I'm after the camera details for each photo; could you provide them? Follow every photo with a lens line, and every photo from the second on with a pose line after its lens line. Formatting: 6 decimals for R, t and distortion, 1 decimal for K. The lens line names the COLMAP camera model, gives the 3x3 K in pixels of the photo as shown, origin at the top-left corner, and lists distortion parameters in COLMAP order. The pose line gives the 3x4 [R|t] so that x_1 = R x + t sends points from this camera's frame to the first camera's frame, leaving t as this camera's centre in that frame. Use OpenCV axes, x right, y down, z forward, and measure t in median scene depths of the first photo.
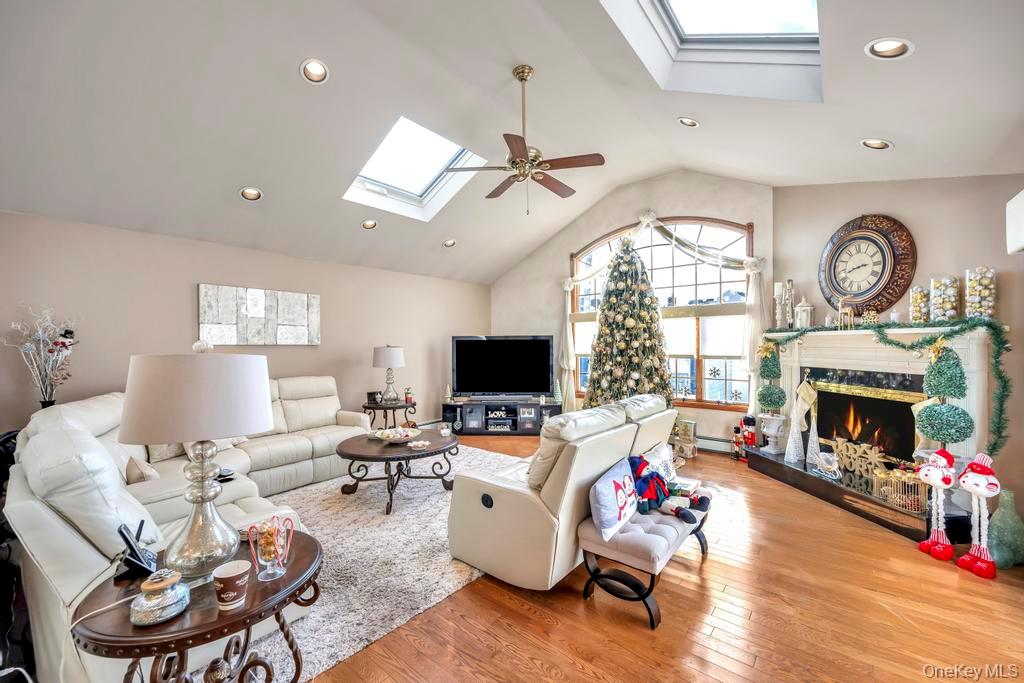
lens RADIAL K [[408.0, 0, 511.2], [0, 408.0, 345.7], [0, 0, 1]] dist [0.000419, -0.000019]
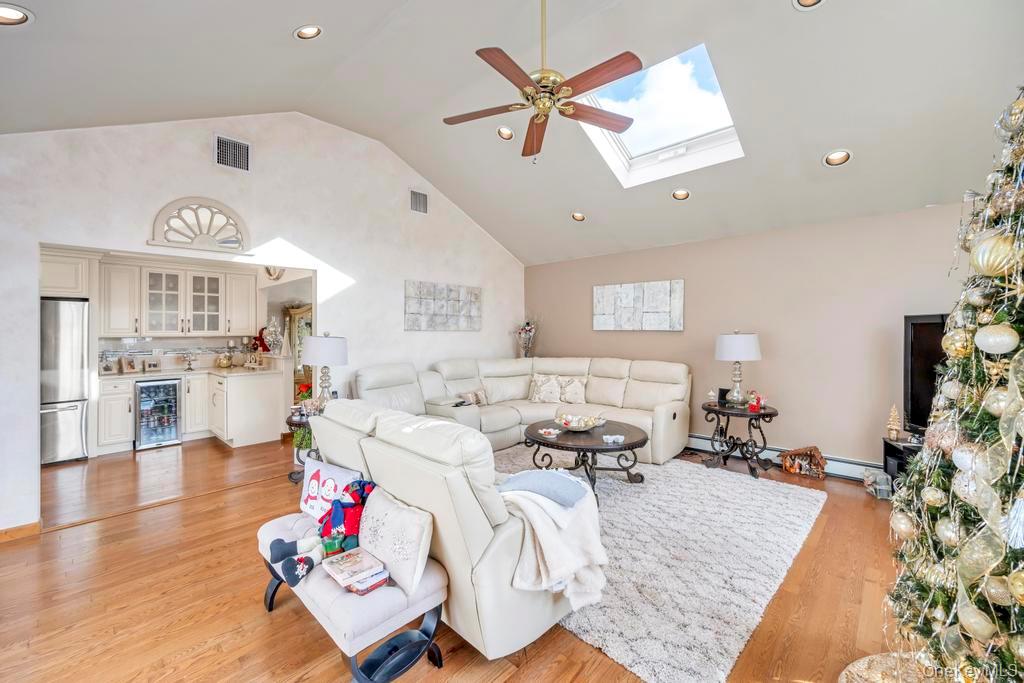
lens RADIAL K [[408.0, 0, 512.5], [0, 408.0, 330.3], [0, 0, 1]] dist [0.000419, -0.000019]
pose [[-0.083651, 0.005858, -0.996478, 0.575556], [-0.003777, 0.999974, 0.006196, -0.007637], [0.996488, 0.004282, -0.083626, 0.726889]]
